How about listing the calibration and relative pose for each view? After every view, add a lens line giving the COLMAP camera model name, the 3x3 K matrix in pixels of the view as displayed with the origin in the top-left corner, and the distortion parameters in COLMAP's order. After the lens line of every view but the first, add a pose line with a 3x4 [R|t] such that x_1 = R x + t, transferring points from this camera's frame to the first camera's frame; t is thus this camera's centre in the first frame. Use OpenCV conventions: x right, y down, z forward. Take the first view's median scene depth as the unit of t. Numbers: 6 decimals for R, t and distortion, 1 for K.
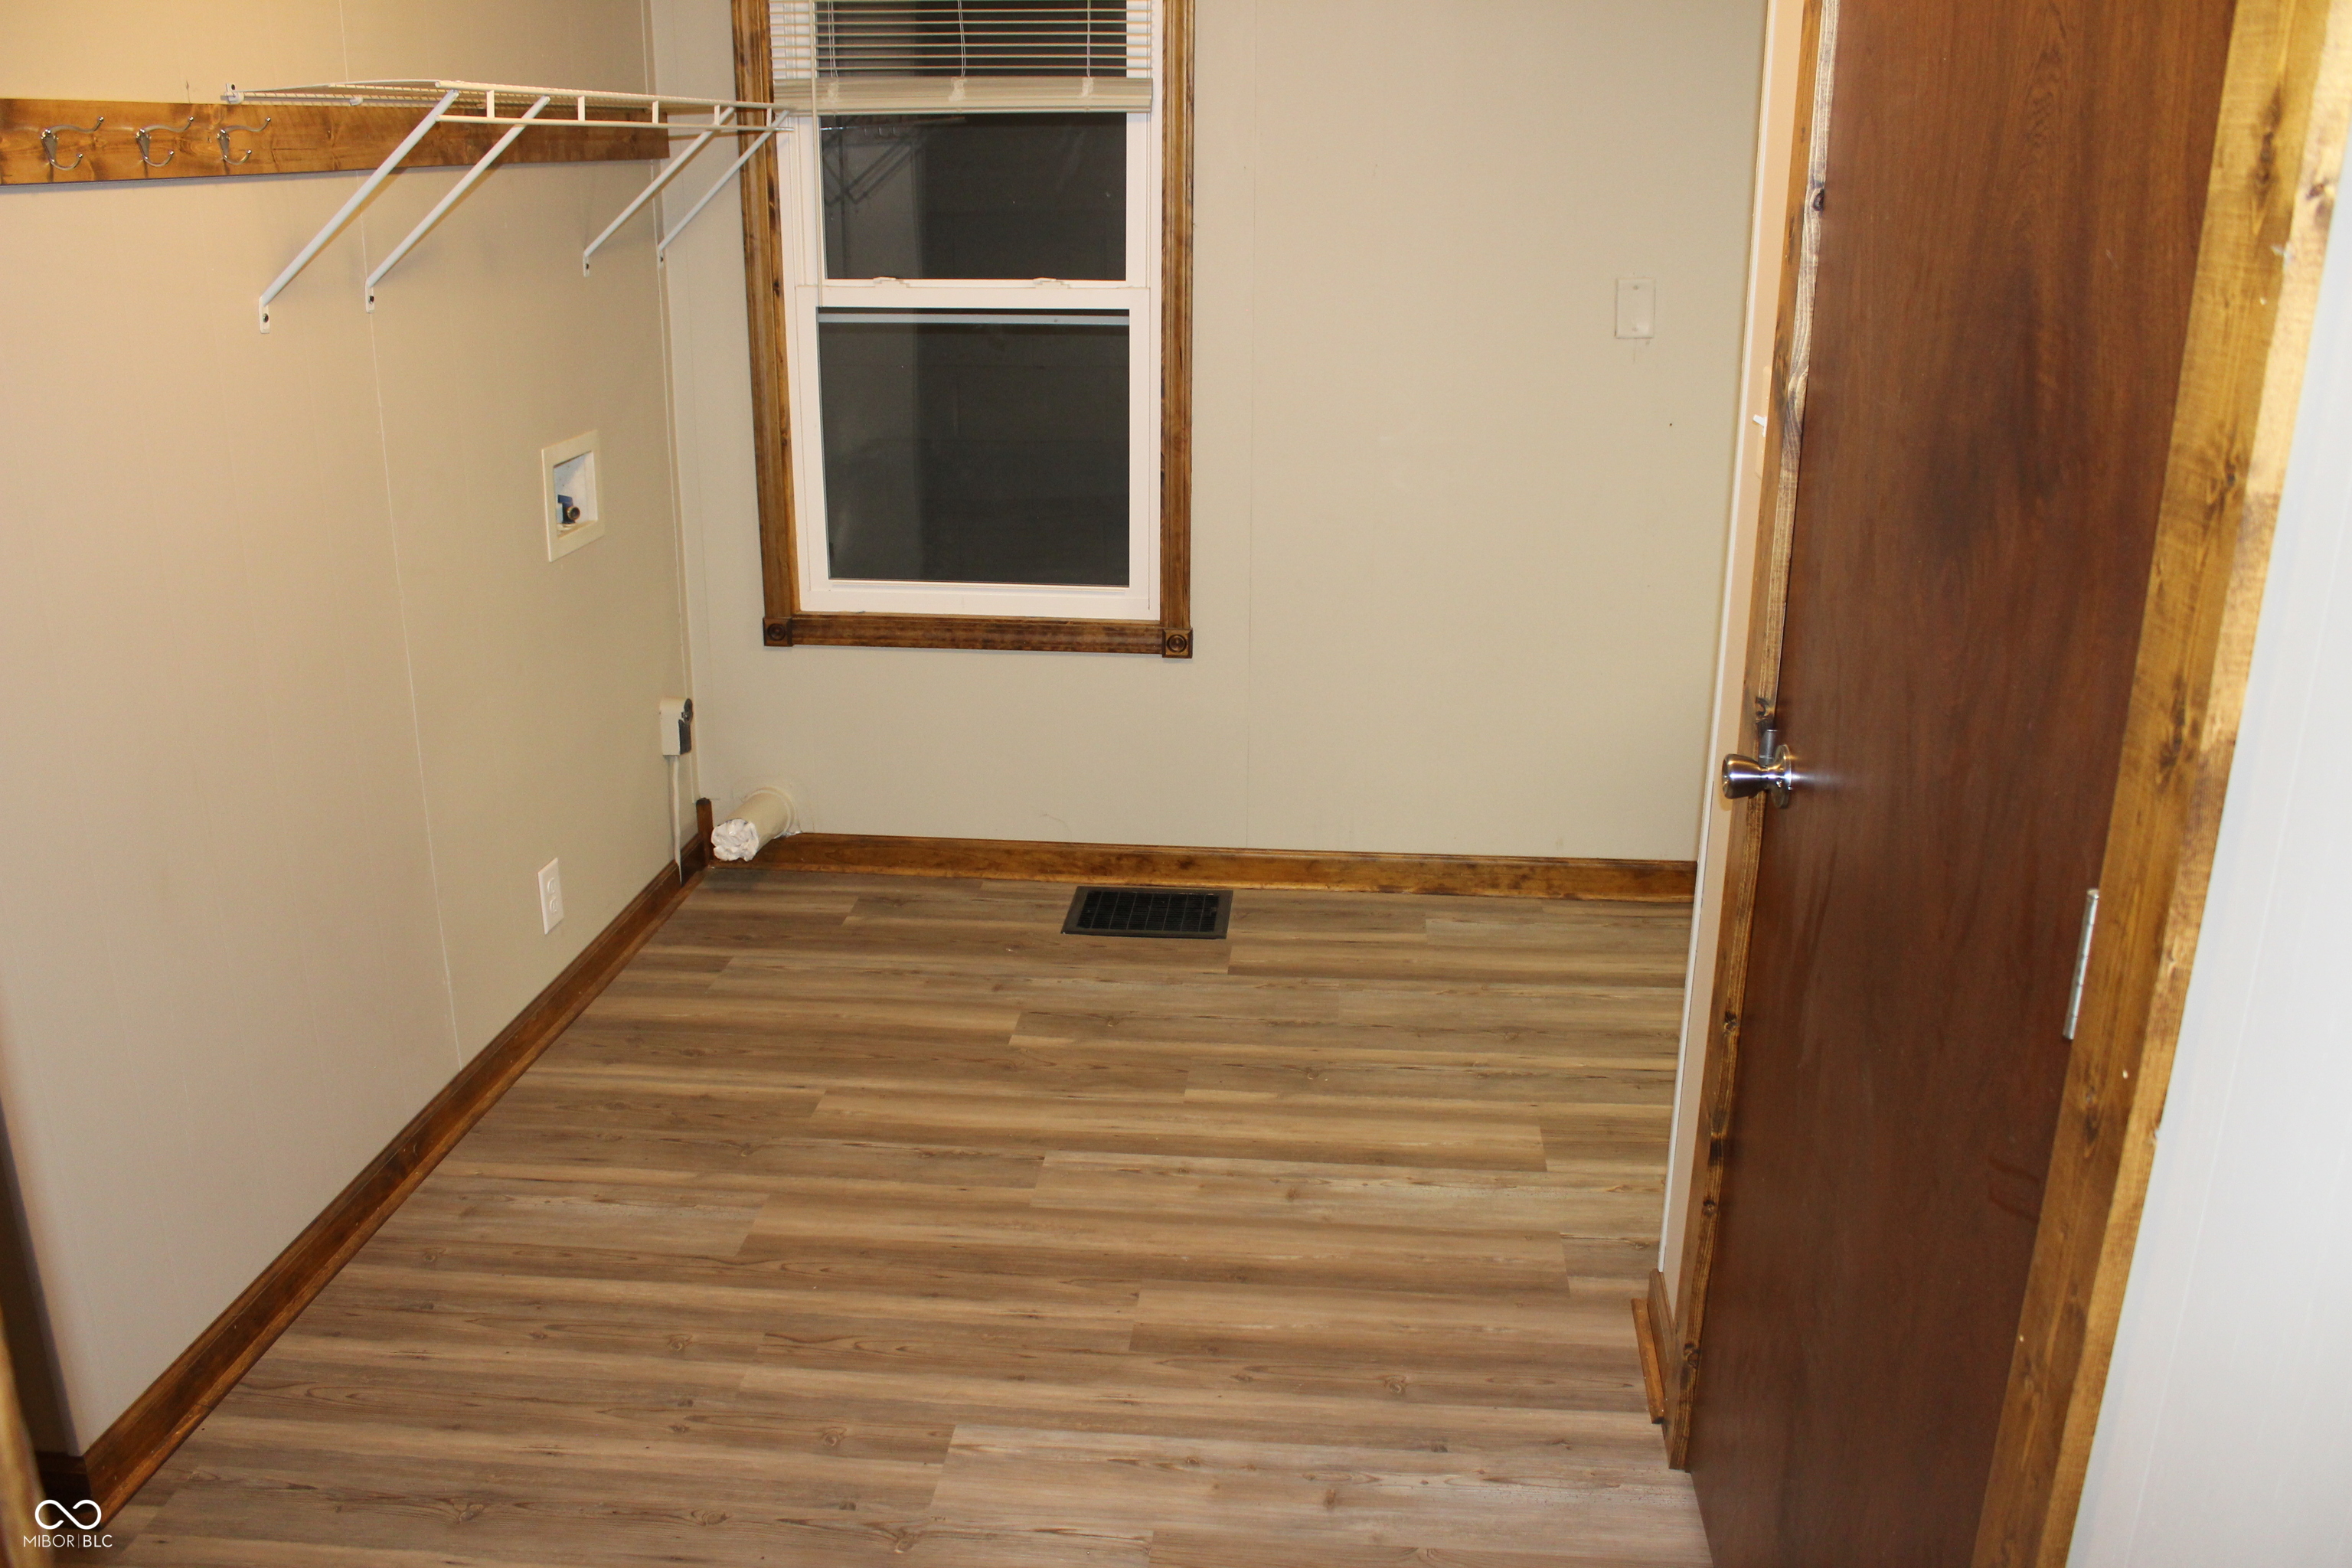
lens RADIAL K [[1943.2, 0, 1176.0], [0, 1943.2, 784.0], [0, 0, 1]] dist [-0.176961, 0.168691]
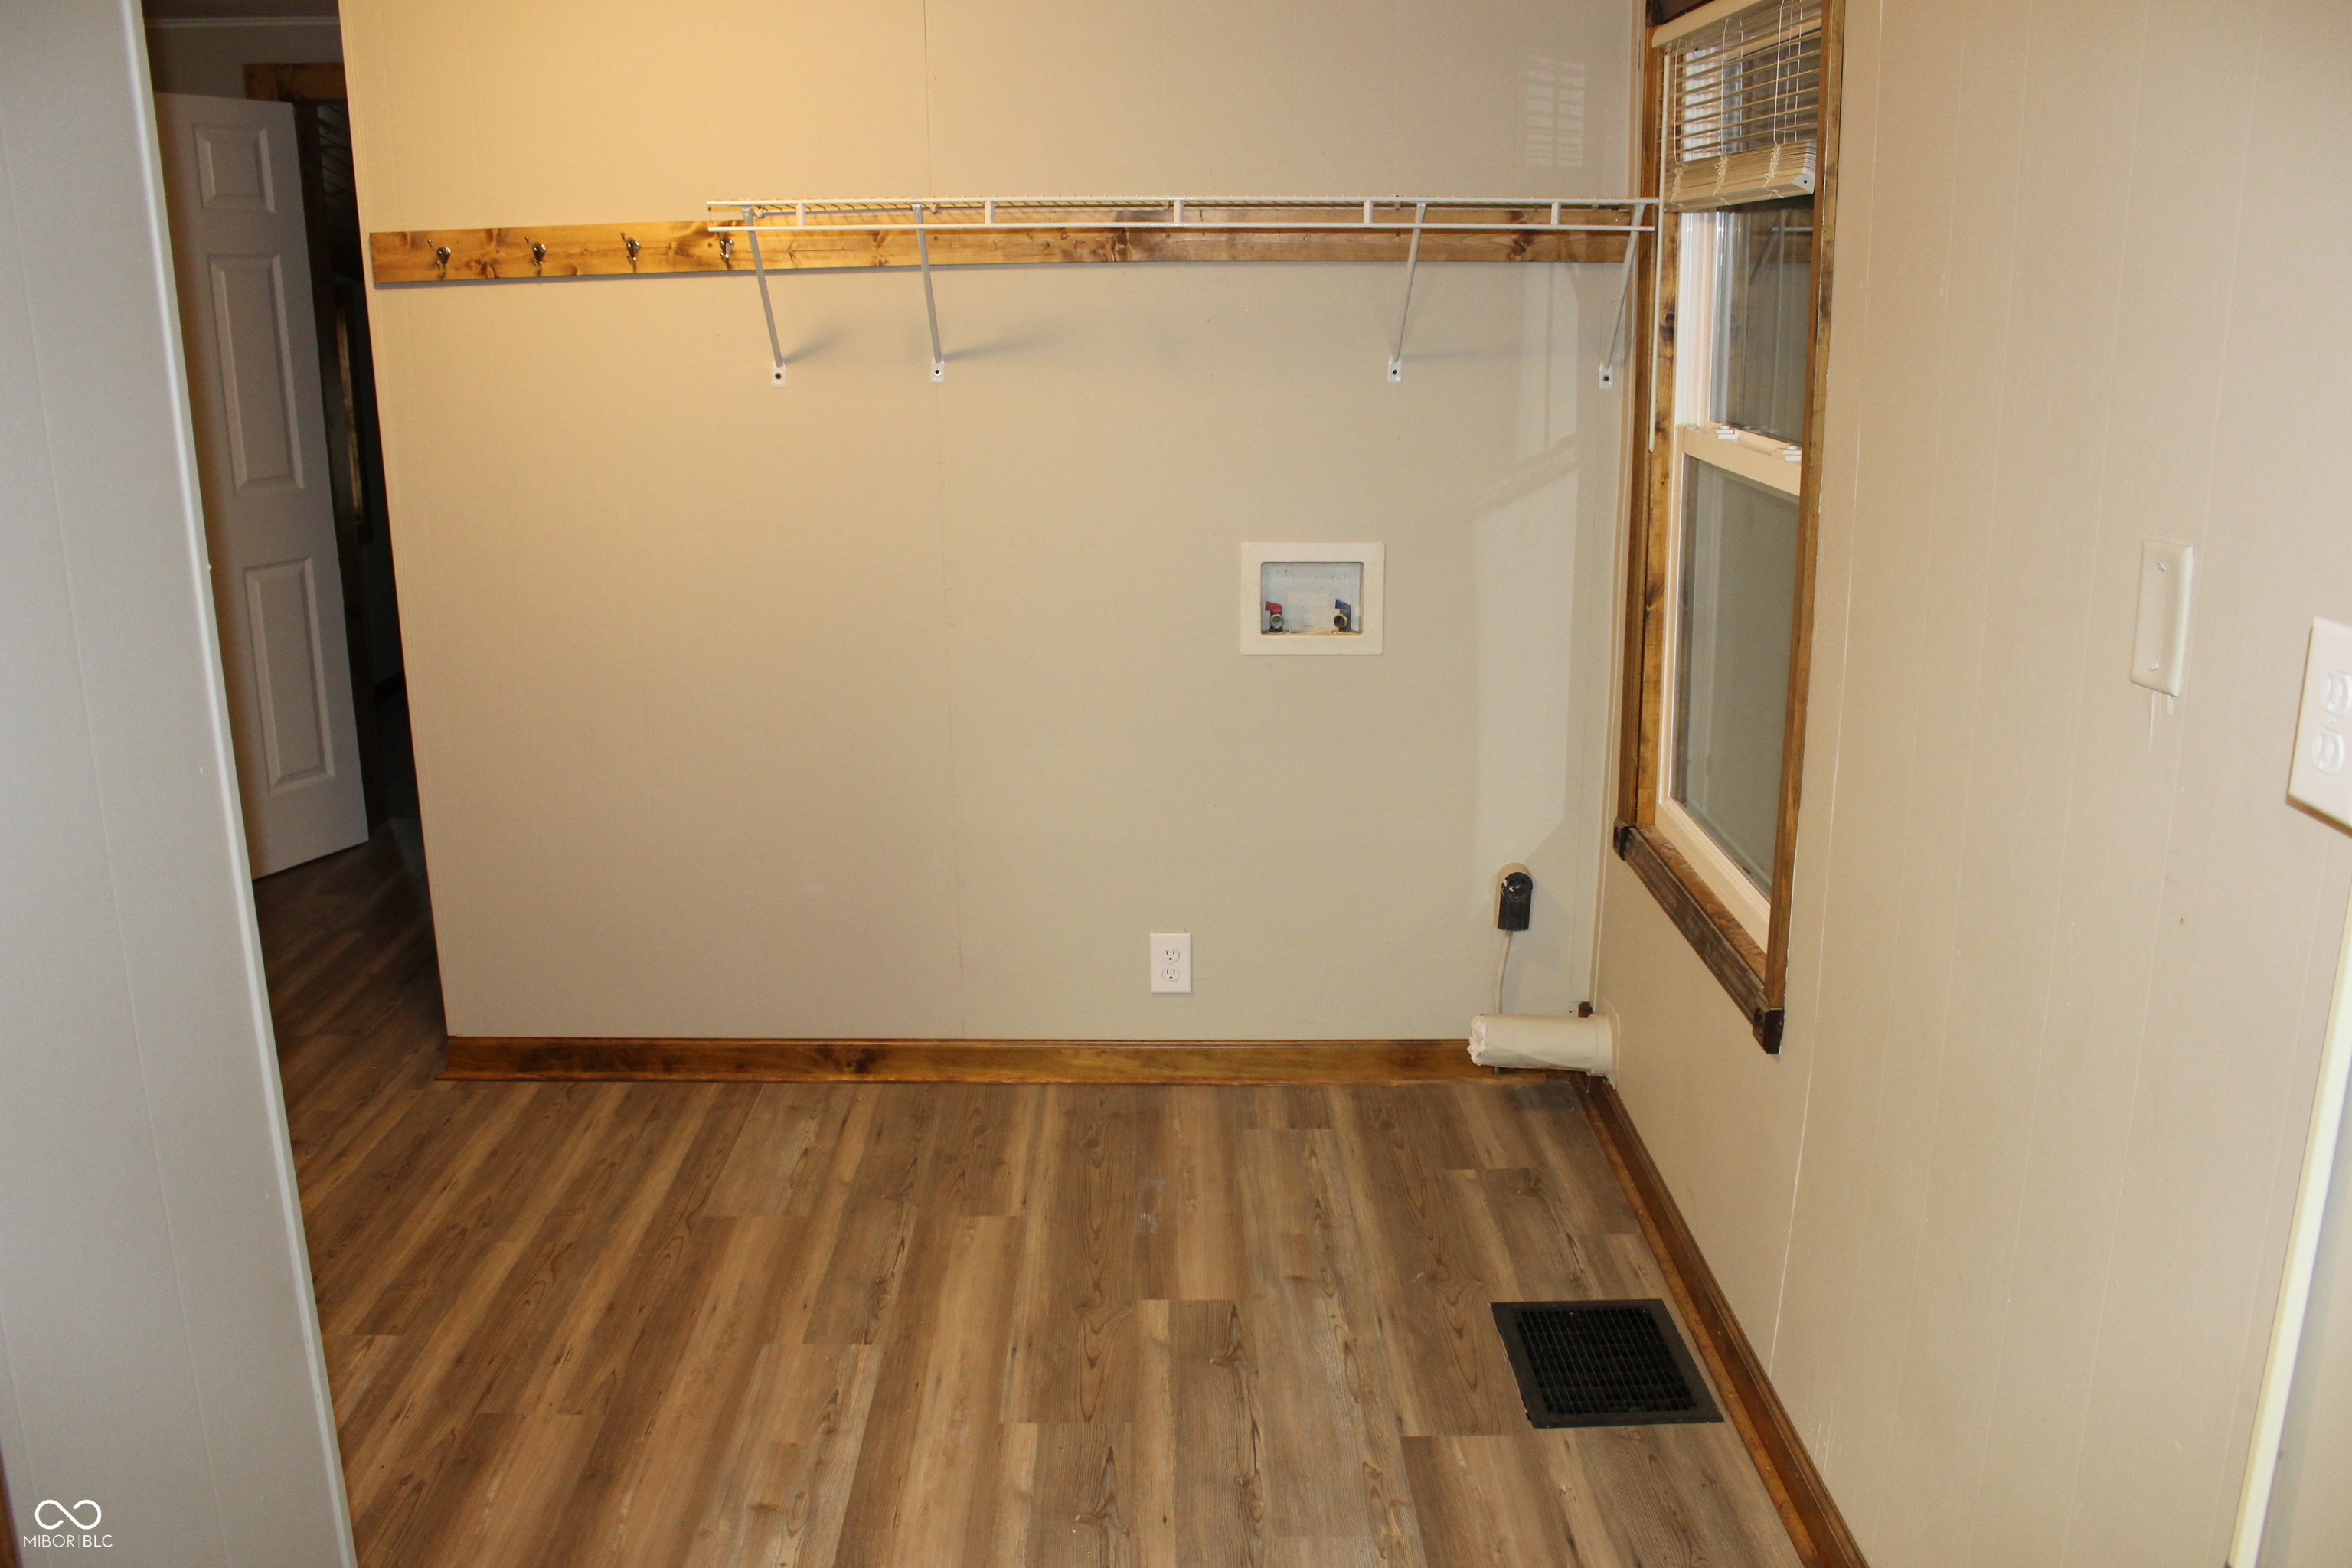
lens RADIAL K [[1943.2, 0, 1176.0], [0, 1943.2, 784.0], [0, 0, 1]] dist [-0.176961, 0.168691]
pose [[0.090705, 0.244065, -0.965508, 0.728243], [-0.306193, 0.929377, 0.206166, -0.274145], [0.947638, 0.276931, 0.159030, 0.894135]]
